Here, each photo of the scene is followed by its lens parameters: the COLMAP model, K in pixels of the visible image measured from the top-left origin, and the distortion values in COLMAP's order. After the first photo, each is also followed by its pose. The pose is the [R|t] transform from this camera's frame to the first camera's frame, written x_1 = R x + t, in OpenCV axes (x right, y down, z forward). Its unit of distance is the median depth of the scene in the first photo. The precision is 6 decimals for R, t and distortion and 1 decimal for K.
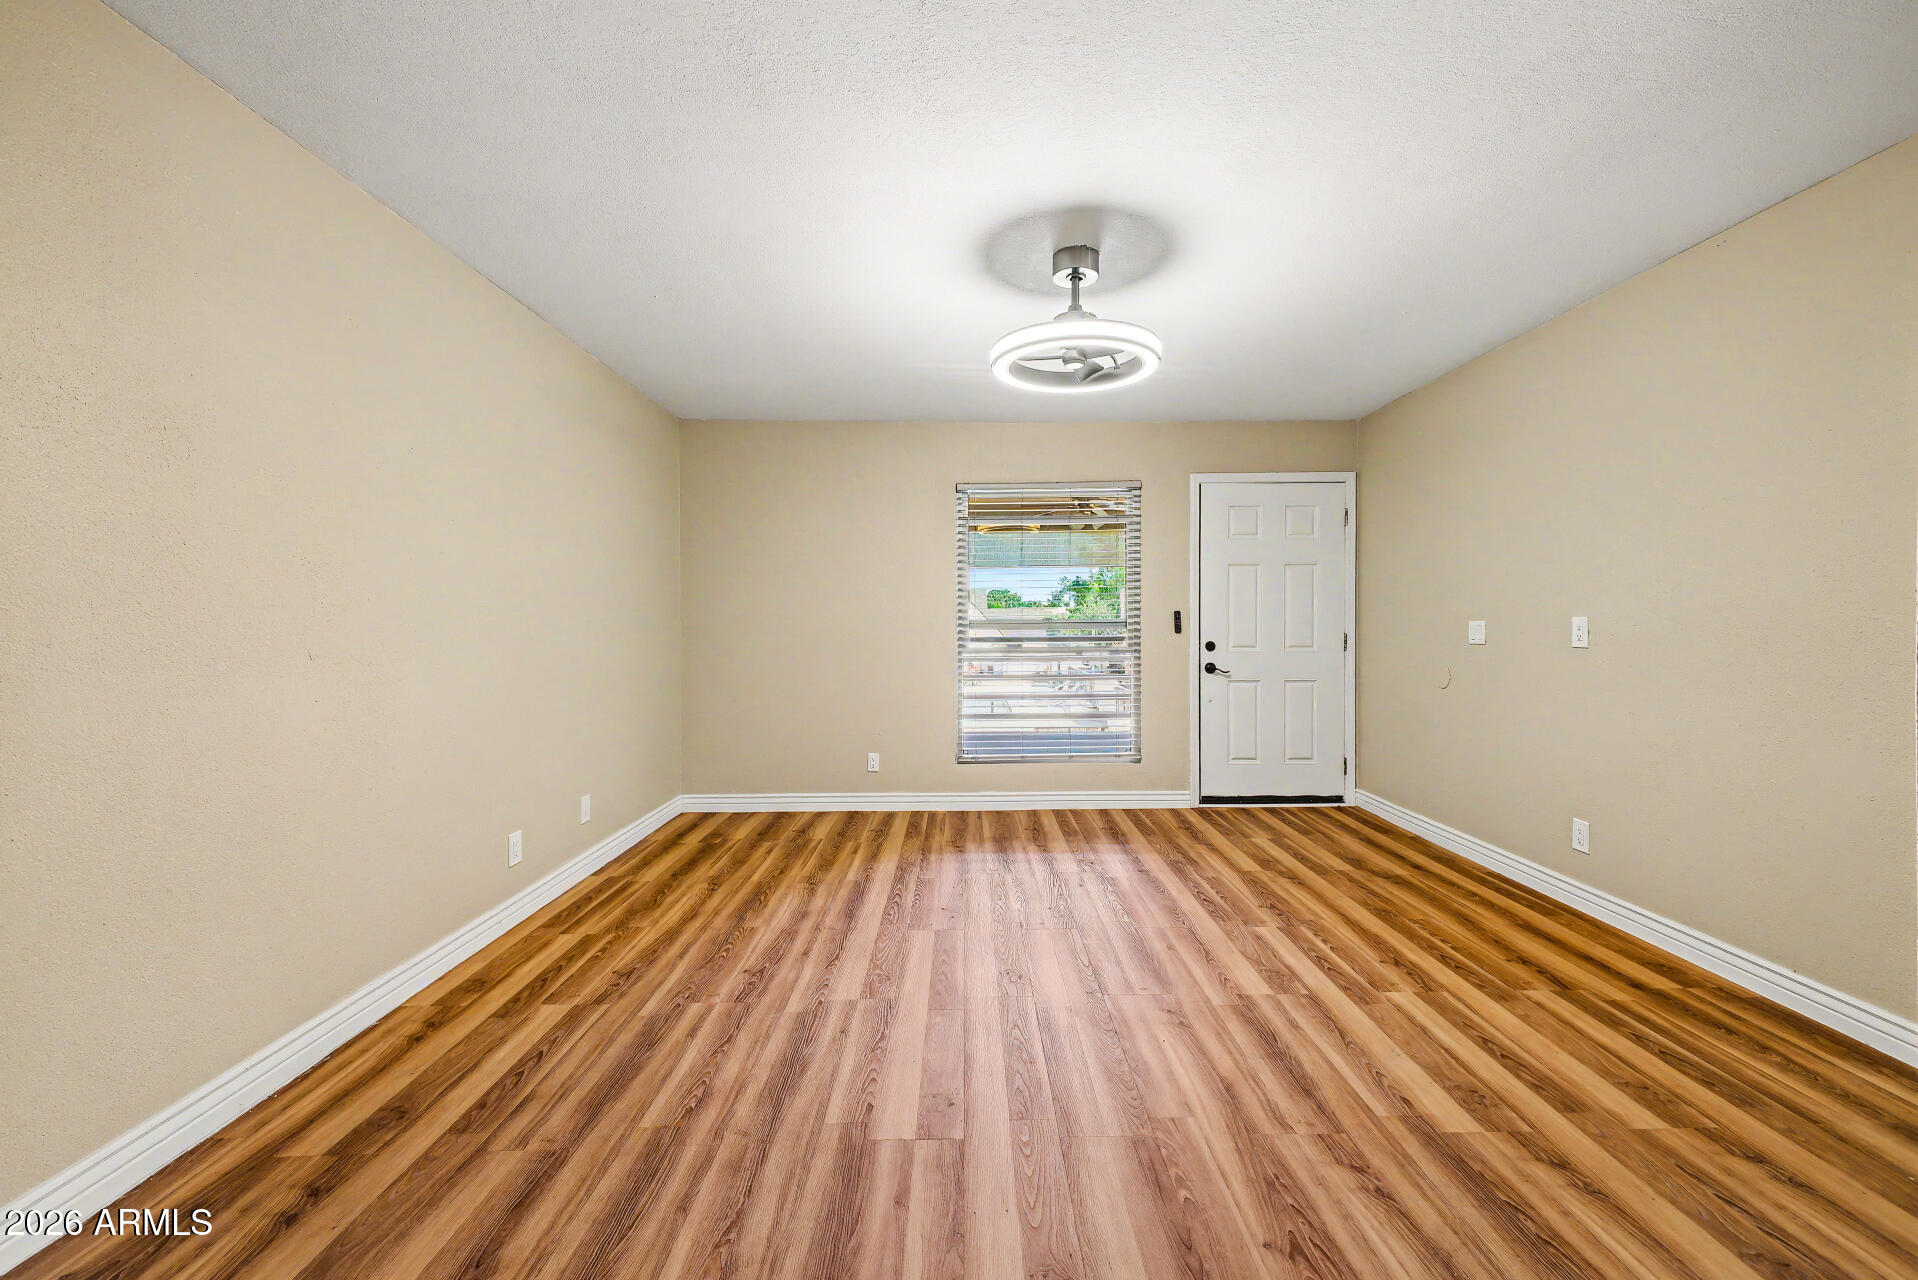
lens RADIAL K [[777.1, 0, 970.8], [0, 777.1, 631.4], [0, 0, 1]] dist [0.002710, -0.000265]
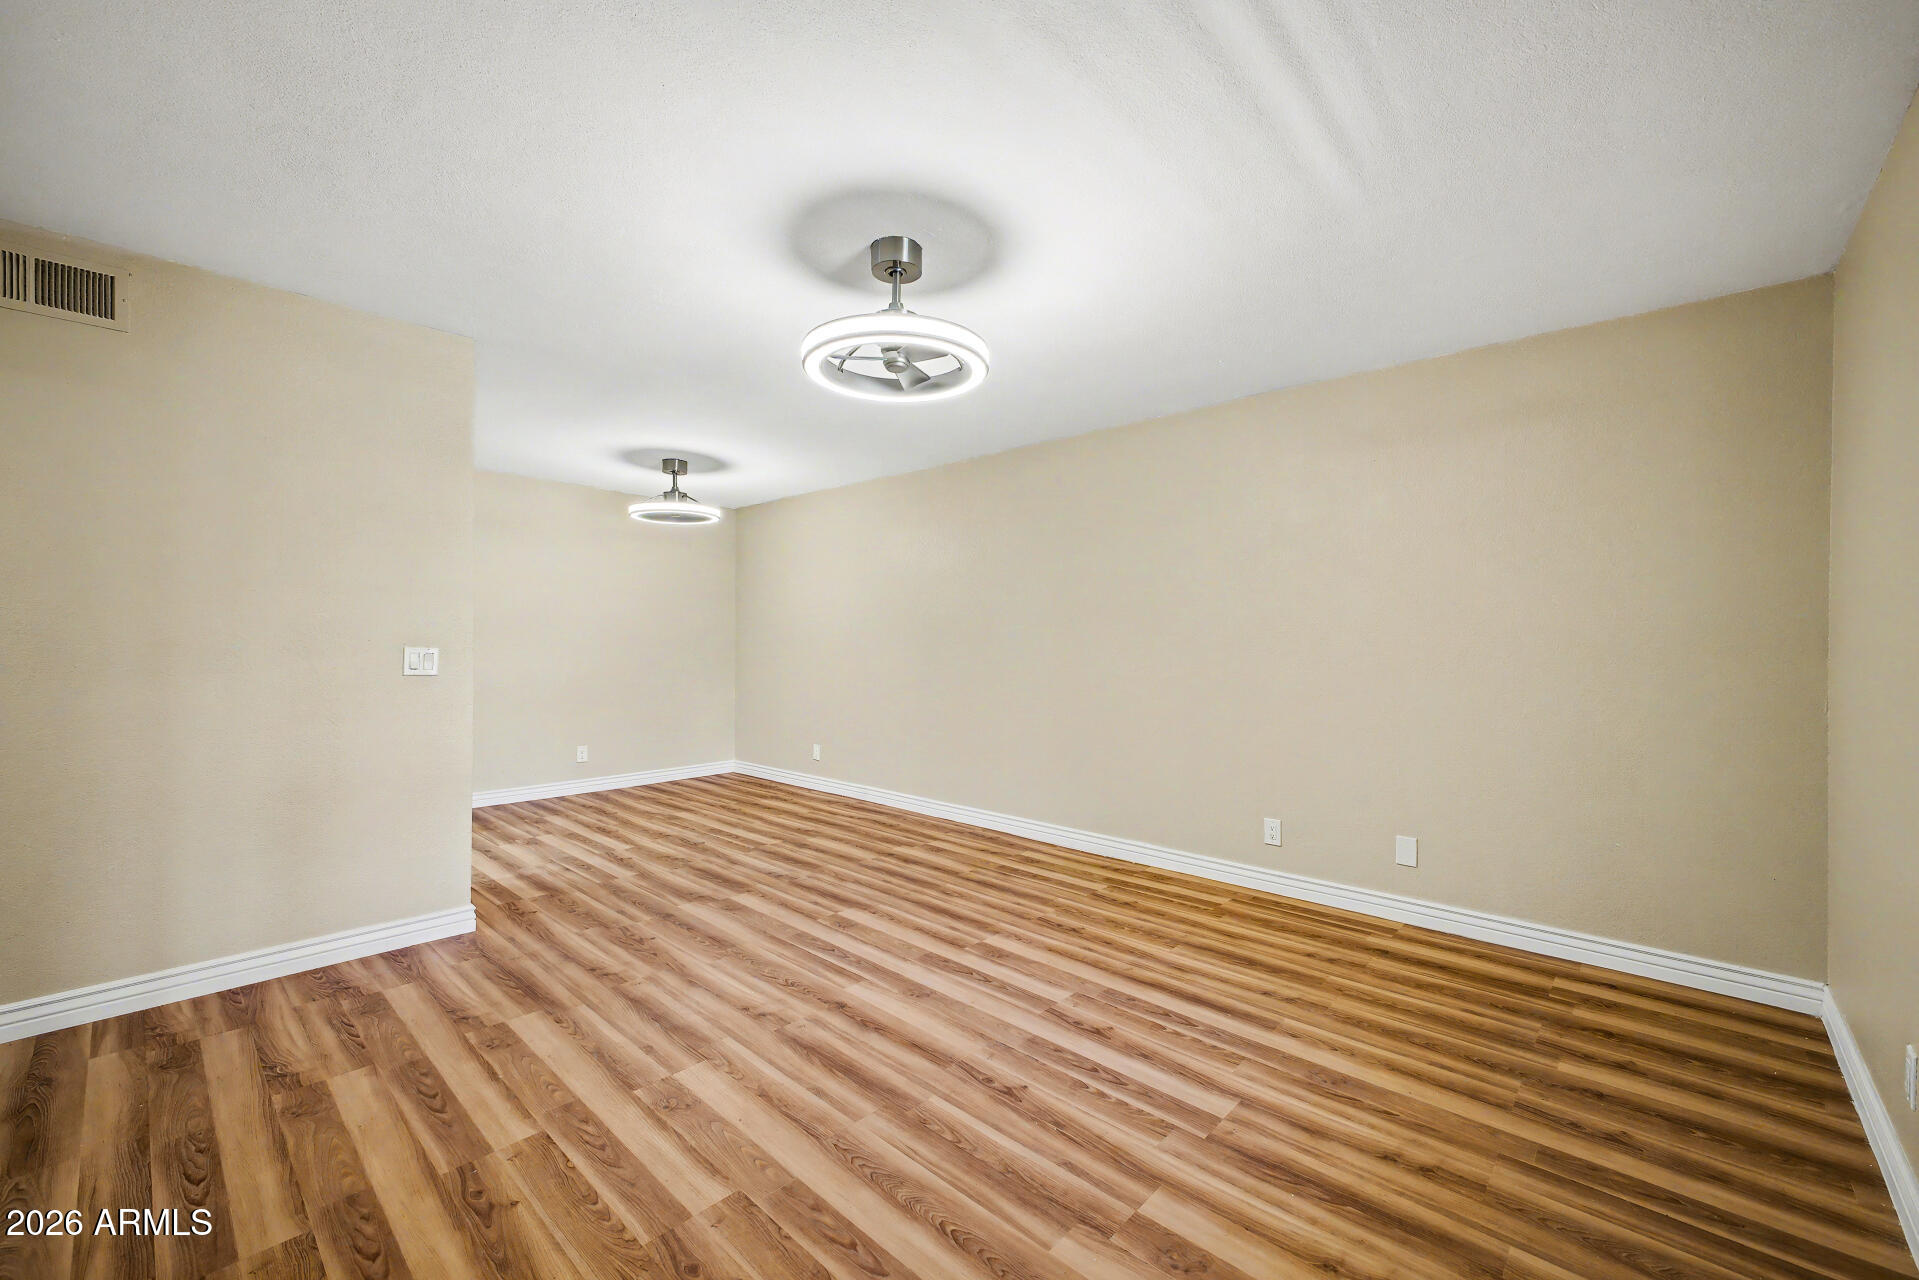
lens RADIAL K [[752.3, 0, 961.4], [0, 752.3, 665.8], [0, 0, 1]] dist [0.006358, 0.000079]
pose [[-0.684695, 0.022087, -0.728495, 0.629111], [-0.011772, 0.999075, 0.041354, -0.029867], [0.728735, 0.036891, -0.683801, 1.460174]]
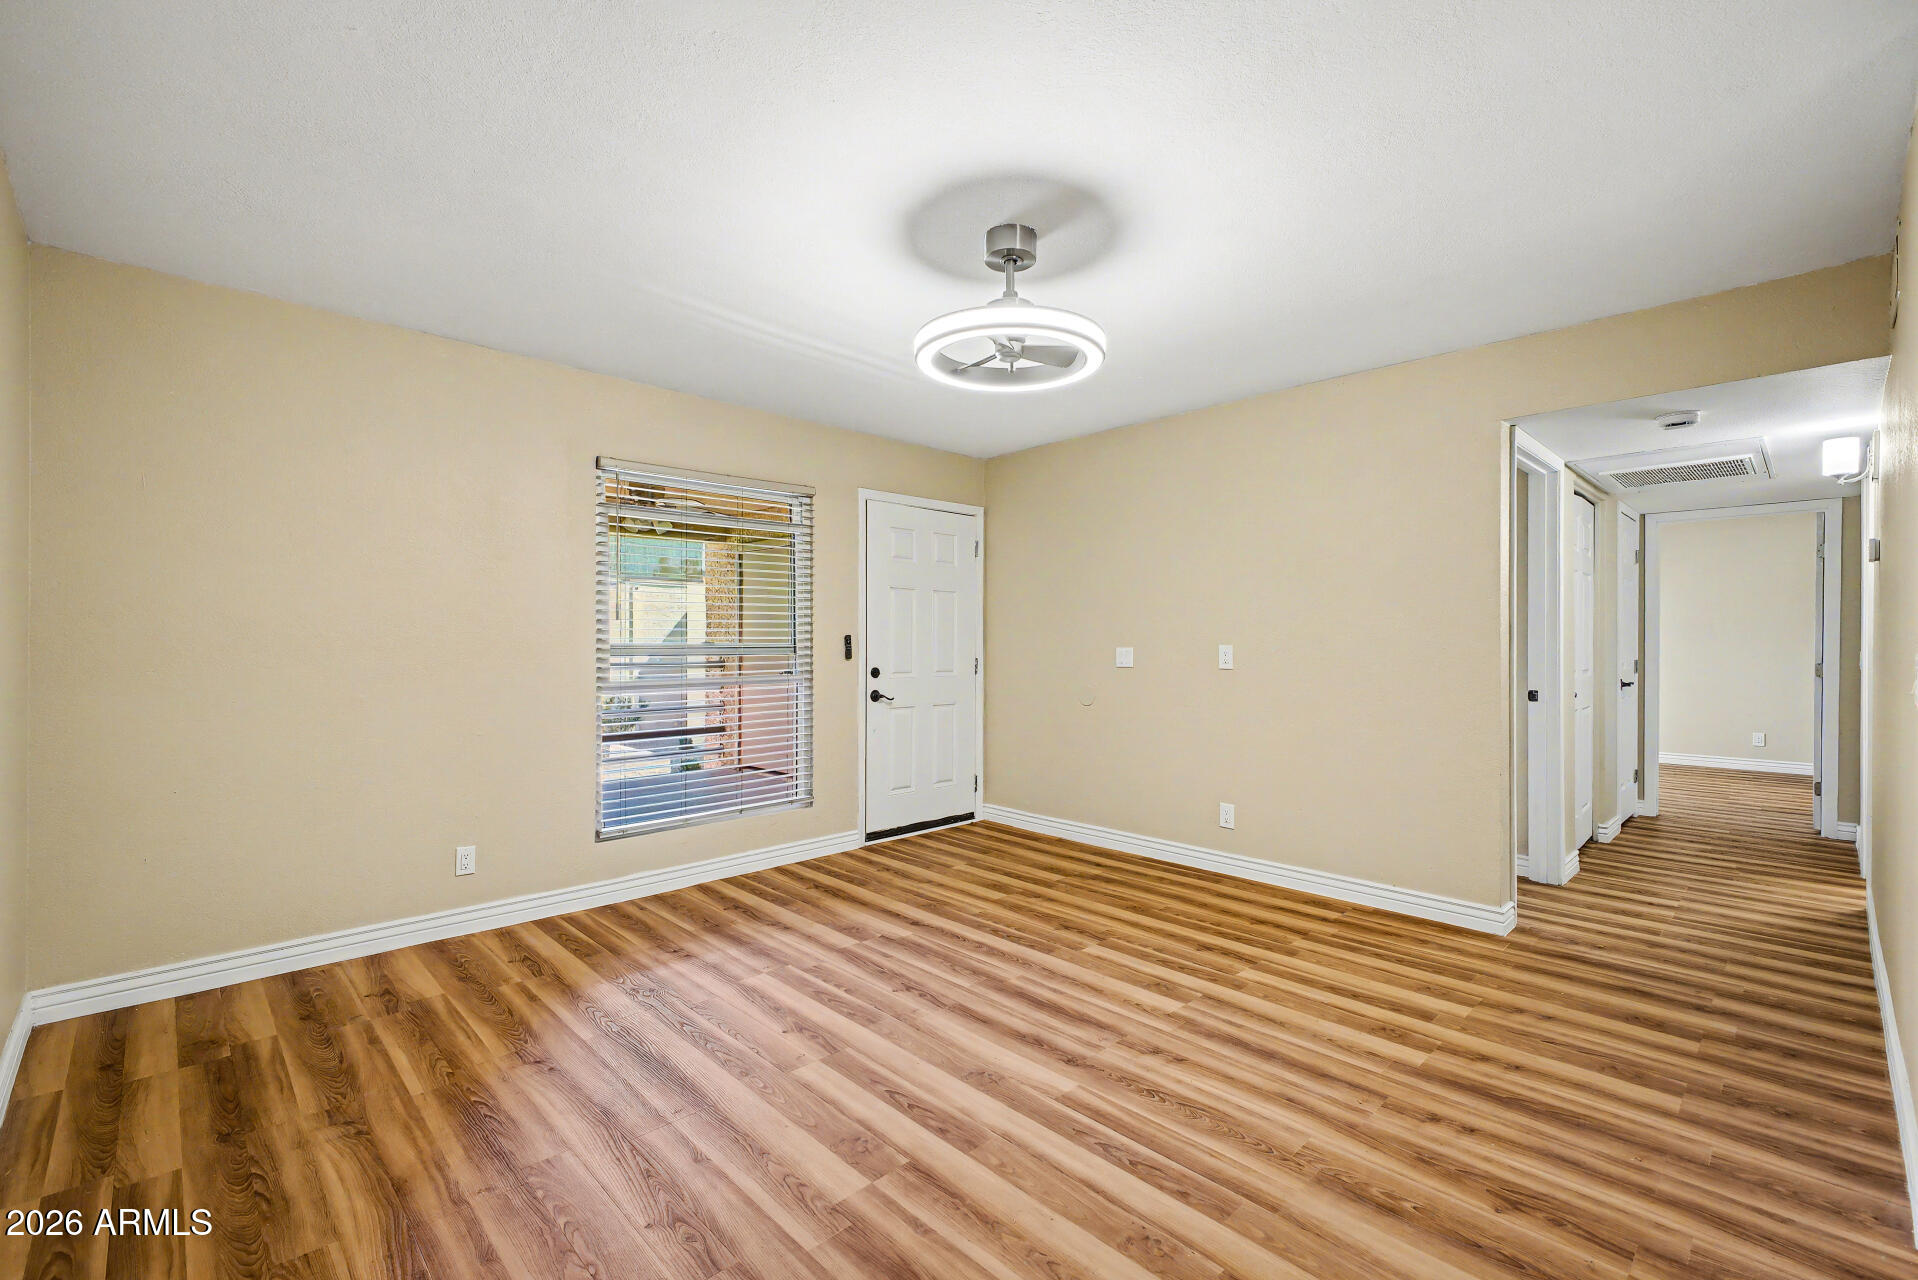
lens RADIAL K [[830.5, 0, 959.0], [0, 830.5, 640.0], [0, 0, 1]] dist [0.010525, -0.000926]
pose [[0.727626, 0.007657, 0.685931, -0.493396], [0.002556, 0.999900, -0.013874, -0.009923], [-0.685969, 0.011848, 0.727534, 0.309689]]
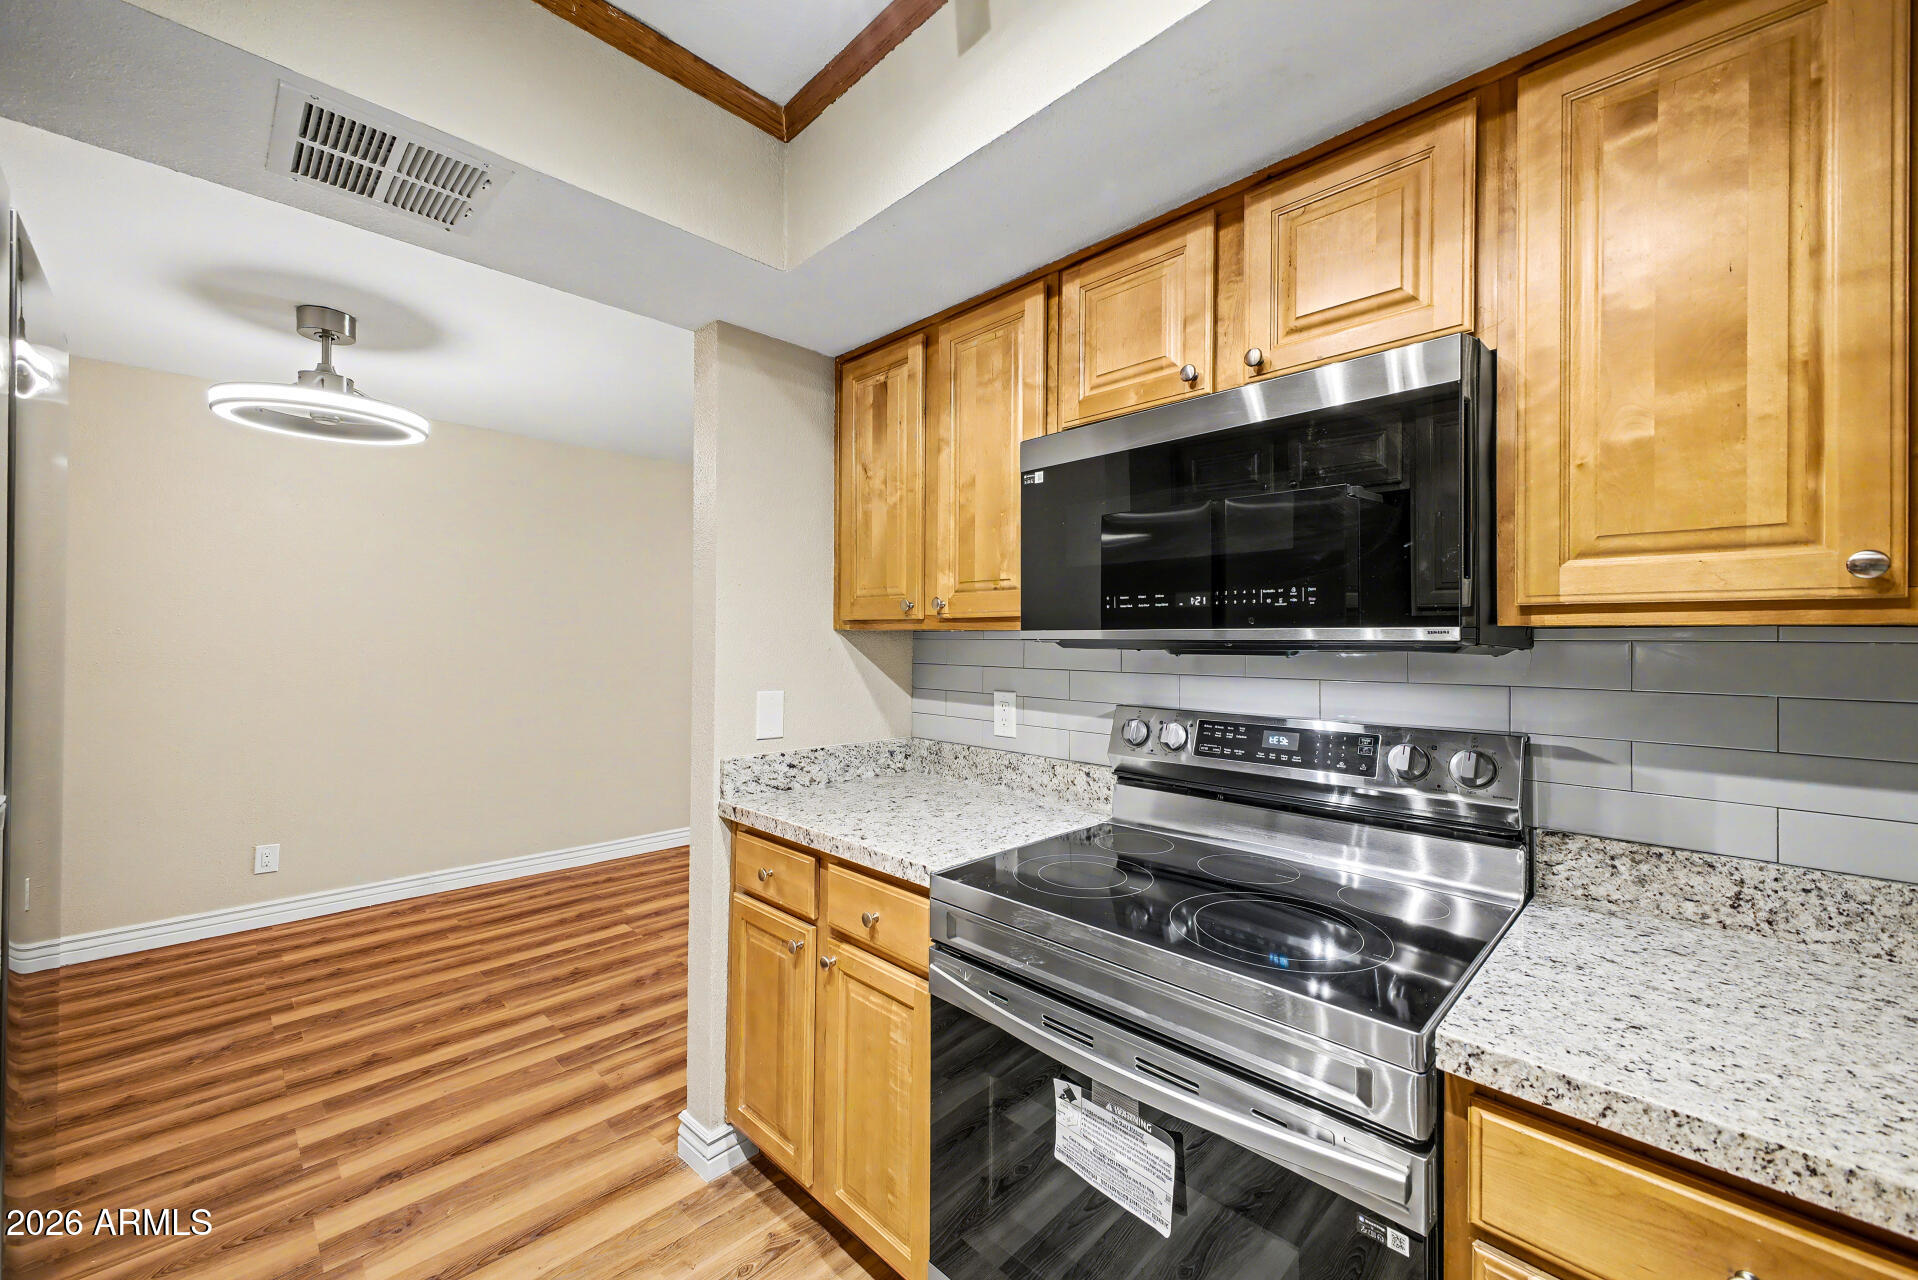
lens RADIAL K [[777.1, 0, 970.8], [0, 777.1, 631.4], [0, 0, 1]] dist [0.002710, -0.000265]
pose [[0.692499, 0.008674, -0.721367, 0.994568], [-0.019759, 0.999781, -0.006946, -0.056975], [0.721148, 0.019063, 0.692518, -0.271356]]
